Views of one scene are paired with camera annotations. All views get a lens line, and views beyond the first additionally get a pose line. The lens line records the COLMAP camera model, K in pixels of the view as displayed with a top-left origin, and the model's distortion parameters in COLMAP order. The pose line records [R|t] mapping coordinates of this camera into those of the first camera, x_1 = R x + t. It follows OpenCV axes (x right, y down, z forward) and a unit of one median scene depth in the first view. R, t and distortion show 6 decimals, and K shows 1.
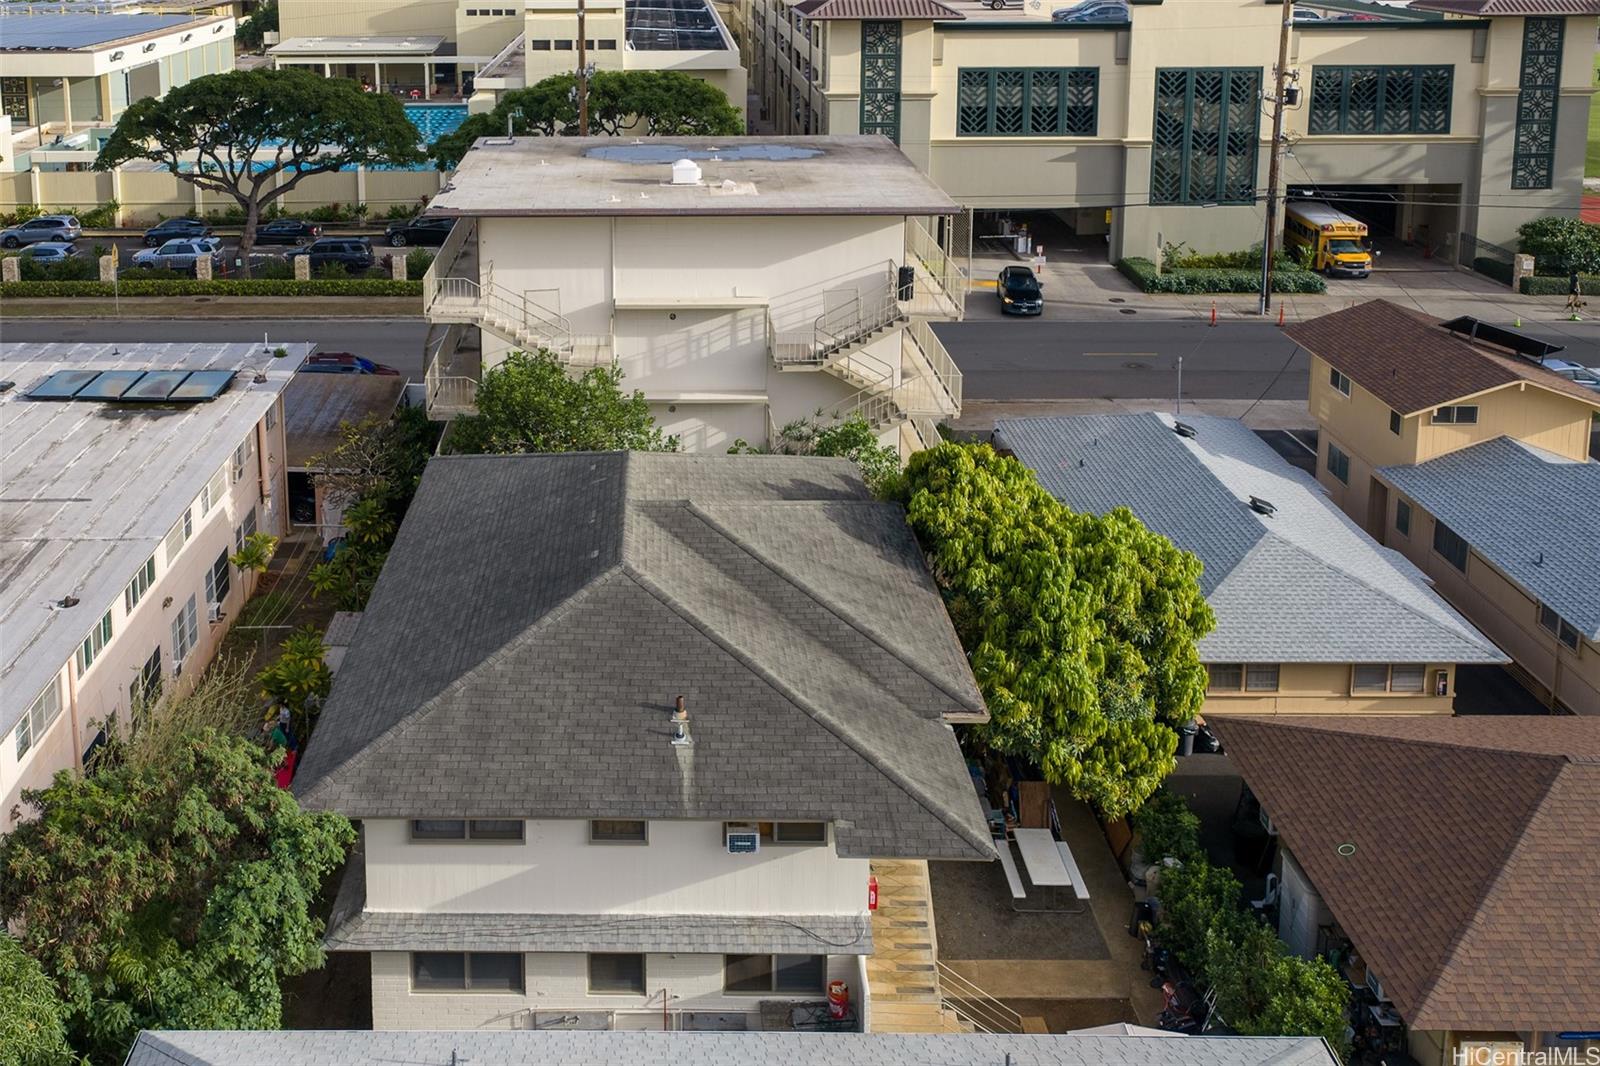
lens RADIAL K [[1344.3, 0, 801.3], [0, 1344.3, 531.1], [0, 0, 1]] dist [-0.000923, -0.008938]
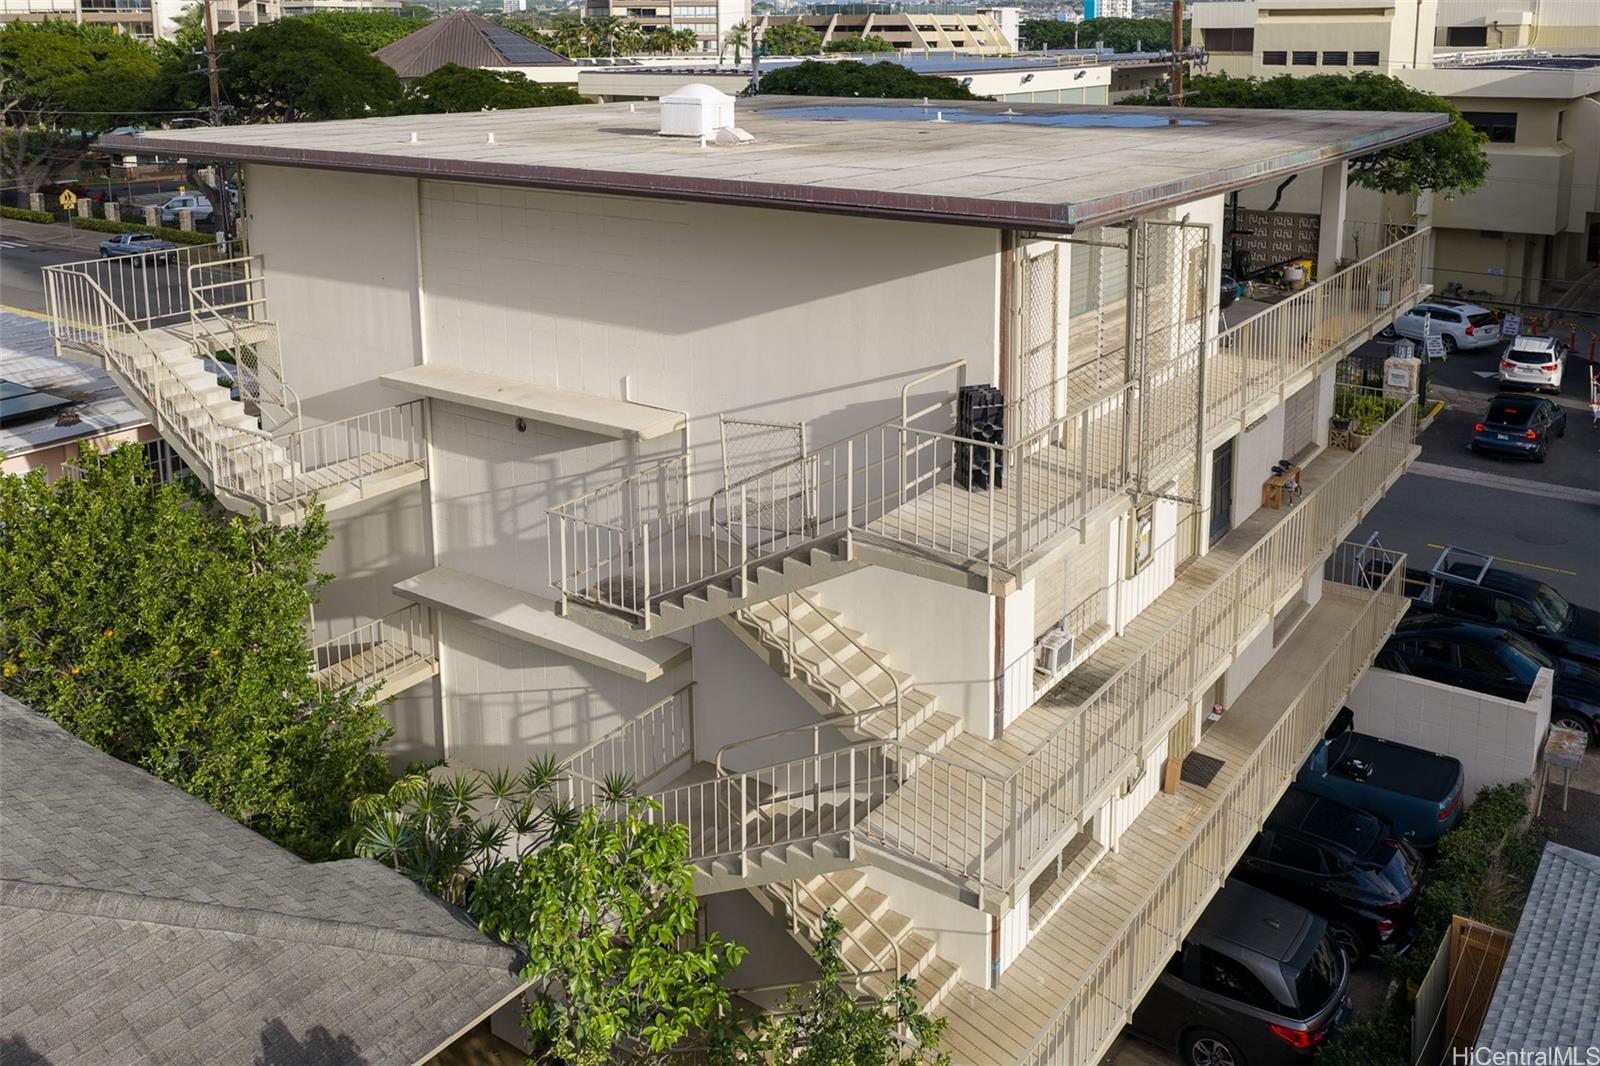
lens RADIAL K [[1344.3, 0, 799.2], [0, 1344.3, 532.6], [0, 0, 1]] dist [-0.000923, -0.008938]
pose [[0.792501, 0.201616, -0.575581, 0.232633], [-0.229435, 0.973005, 0.024925, -0.158463], [0.565069, 0.112305, 0.817365, 0.706227]]
